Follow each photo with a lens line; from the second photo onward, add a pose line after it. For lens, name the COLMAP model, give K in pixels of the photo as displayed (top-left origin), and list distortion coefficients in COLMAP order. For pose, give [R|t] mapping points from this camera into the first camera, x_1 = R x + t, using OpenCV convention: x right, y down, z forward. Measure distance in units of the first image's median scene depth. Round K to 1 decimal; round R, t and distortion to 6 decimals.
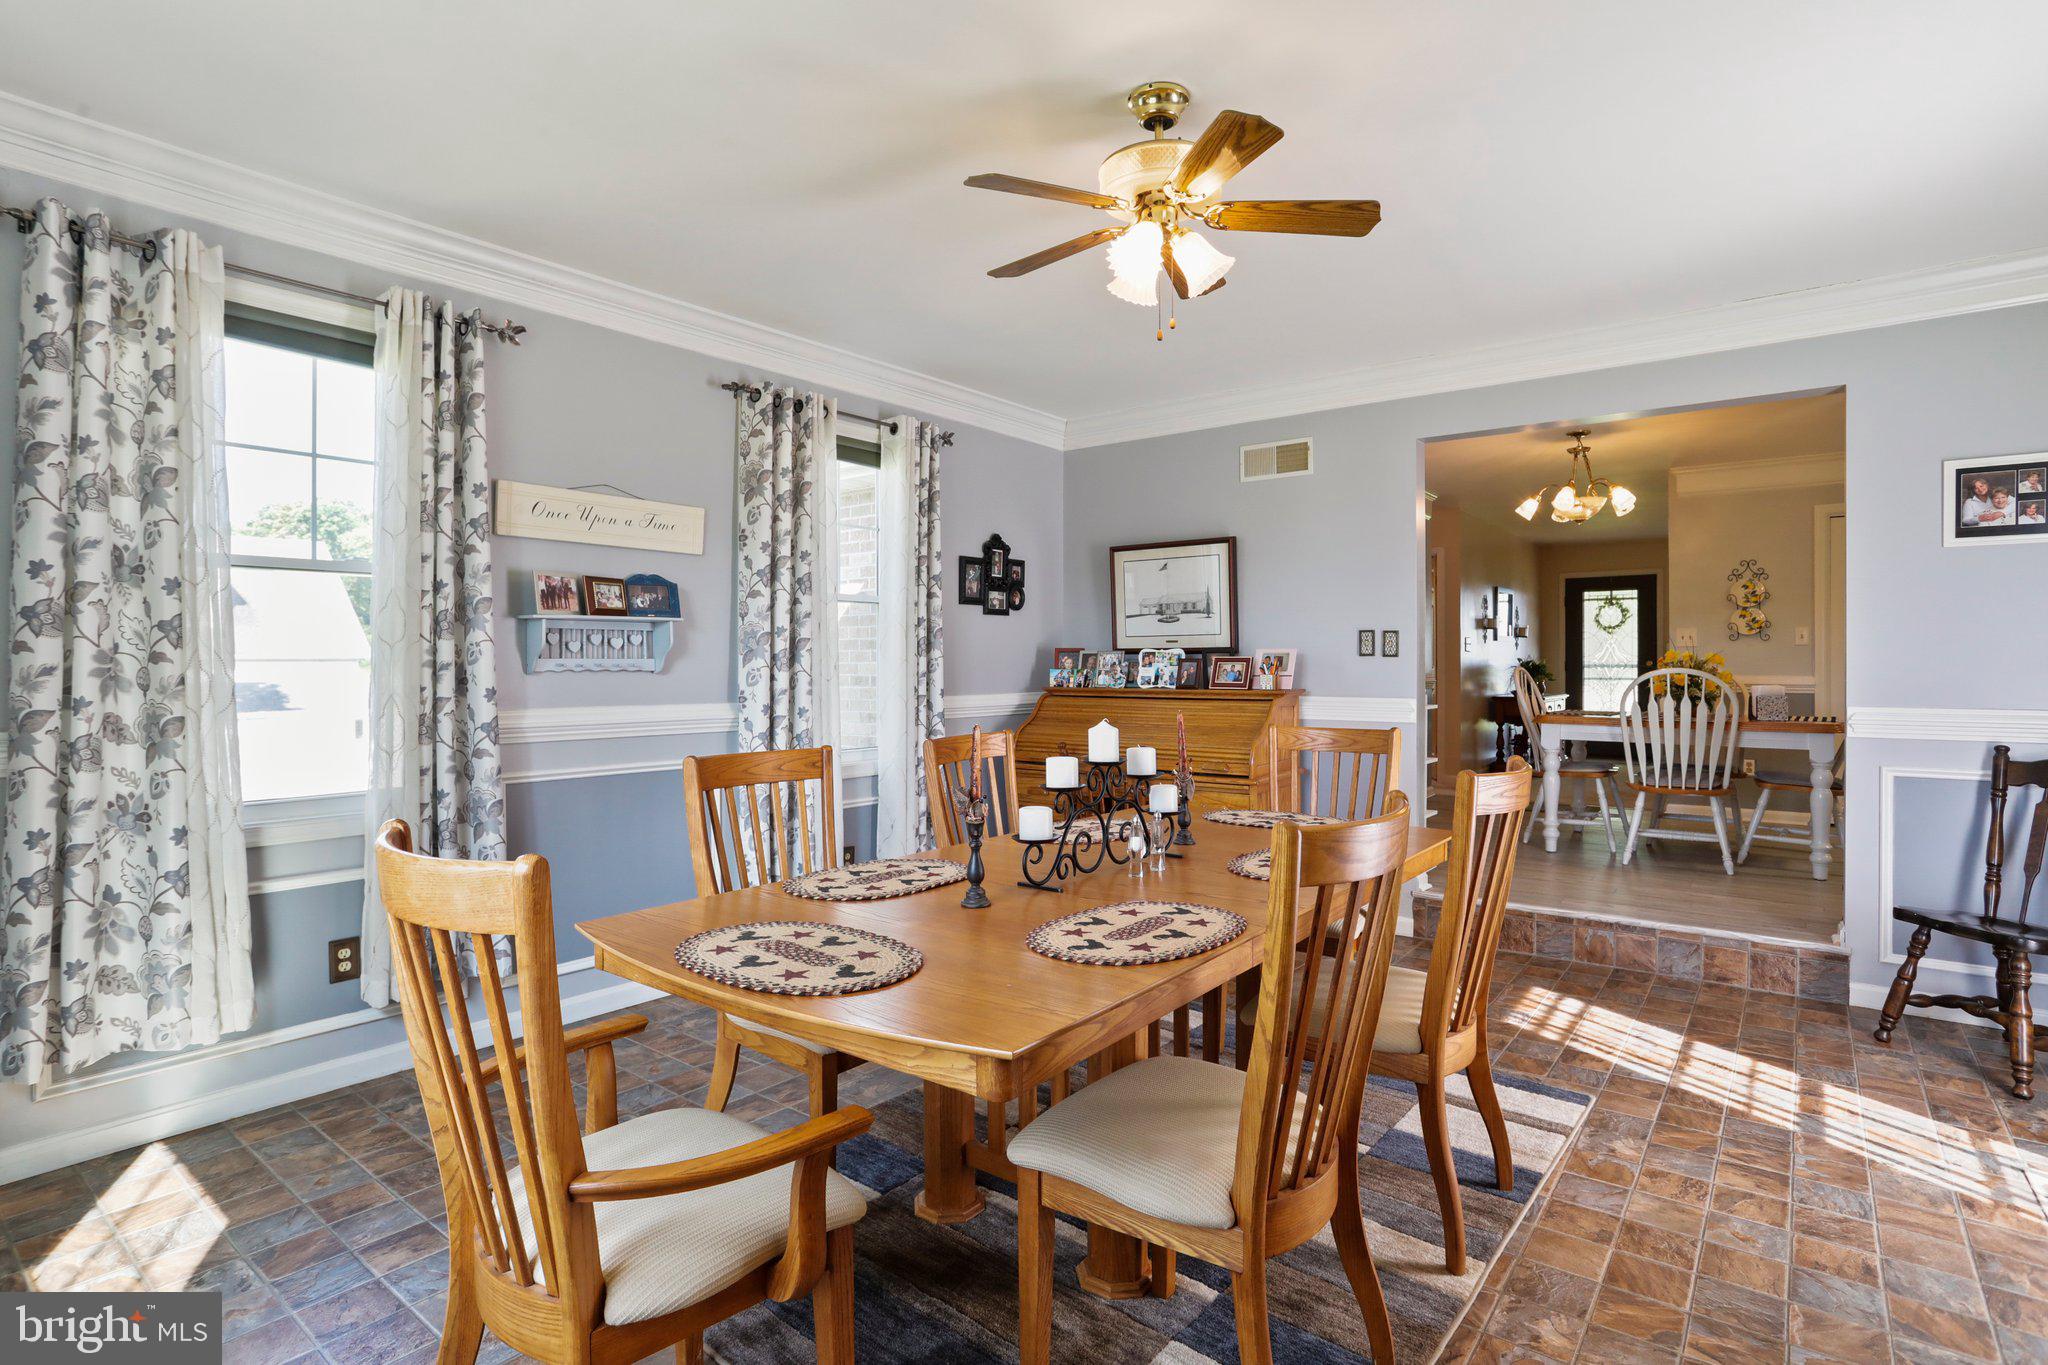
lens RADIAL K [[1058.7, 0, 1024.0], [0, 1058.7, 682.5], [0, 0, 1]] dist [-0.001092, 0.000598]
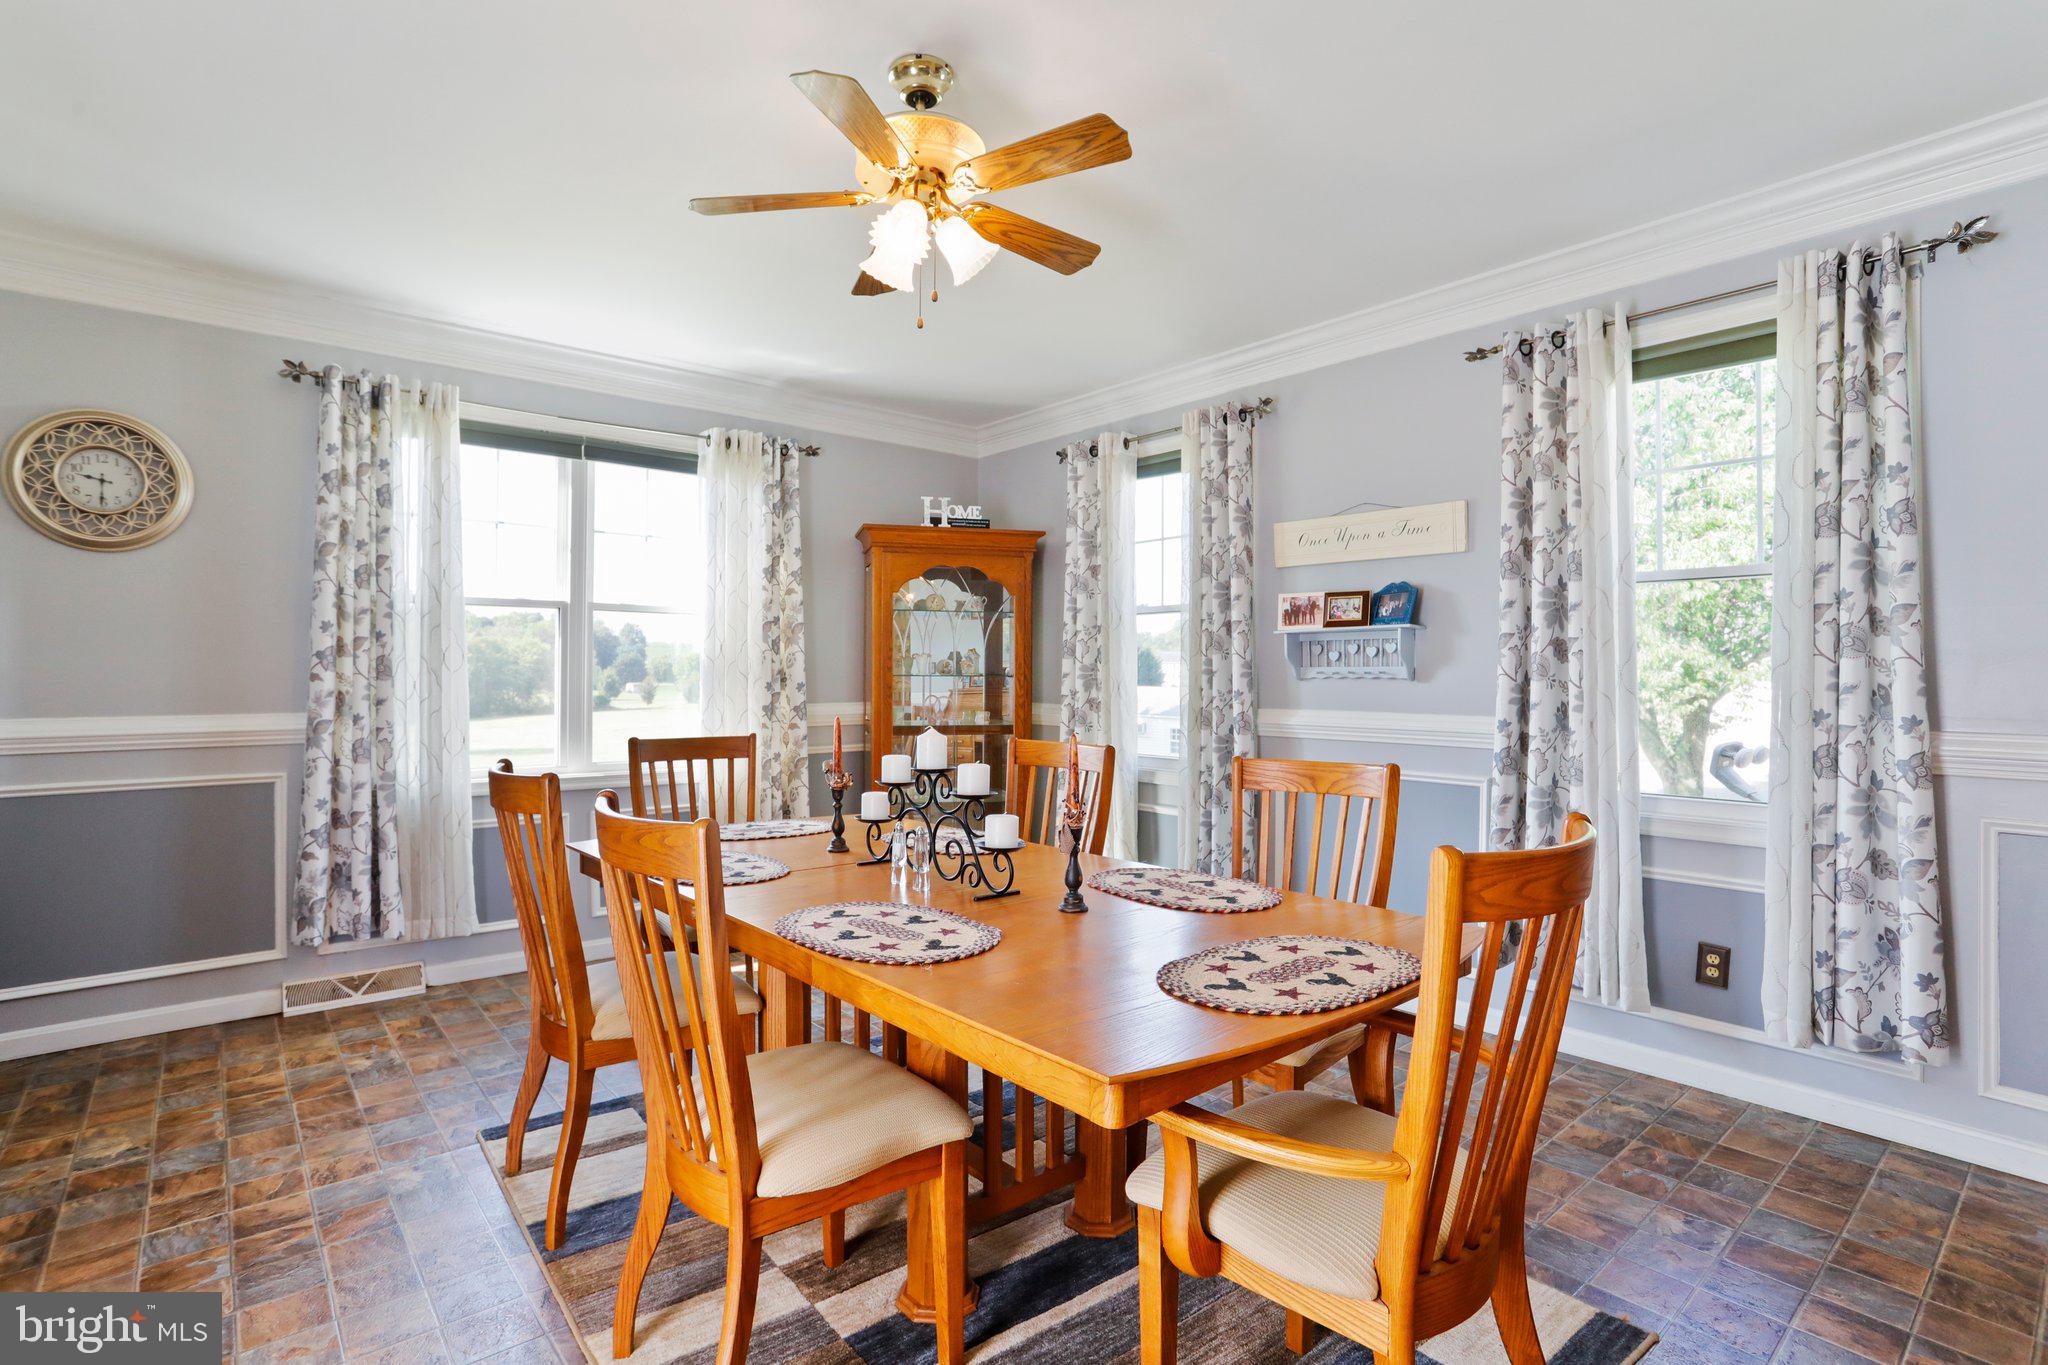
lens RADIAL K [[1026.7, 0, 1024.0], [0, 1026.7, 700.9], [0, 0, 1]] dist [-0.001935, -0.000389]
pose [[-0.232813, 0.033540, -0.971943, 0.715071], [-0.019813, 0.999034, 0.039221, -0.022538], [0.972320, 0.028388, -0.231923, 0.937672]]
